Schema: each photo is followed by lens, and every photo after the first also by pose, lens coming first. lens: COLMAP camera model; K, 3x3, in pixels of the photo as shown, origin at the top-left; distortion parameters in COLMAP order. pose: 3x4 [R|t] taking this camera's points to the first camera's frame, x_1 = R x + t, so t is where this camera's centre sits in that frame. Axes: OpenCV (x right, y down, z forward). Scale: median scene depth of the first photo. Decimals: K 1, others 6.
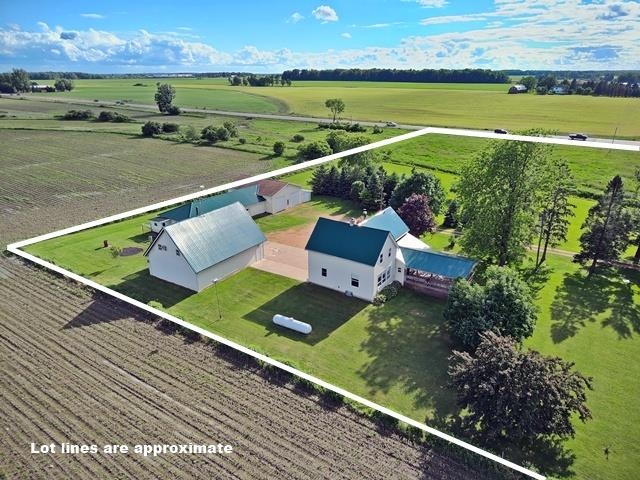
lens RADIAL K [[436.6, 0, 319.9], [0, 436.6, 240.4], [0, 0, 1]] dist [0.013561, -0.012735]
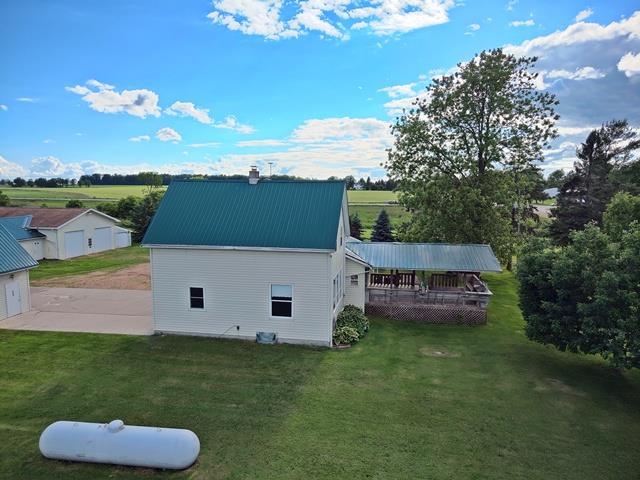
lens RADIAL K [[436.6, 0, 321.6], [0, 436.6, 239.0], [0, 0, 1]] dist [0.013561, -0.012735]
pose [[0.912715, -0.046568, 0.405935, -0.045080], [0.143896, 0.966471, -0.212668, 0.120239], [-0.382421, 0.252518, 0.888813, 0.569060]]
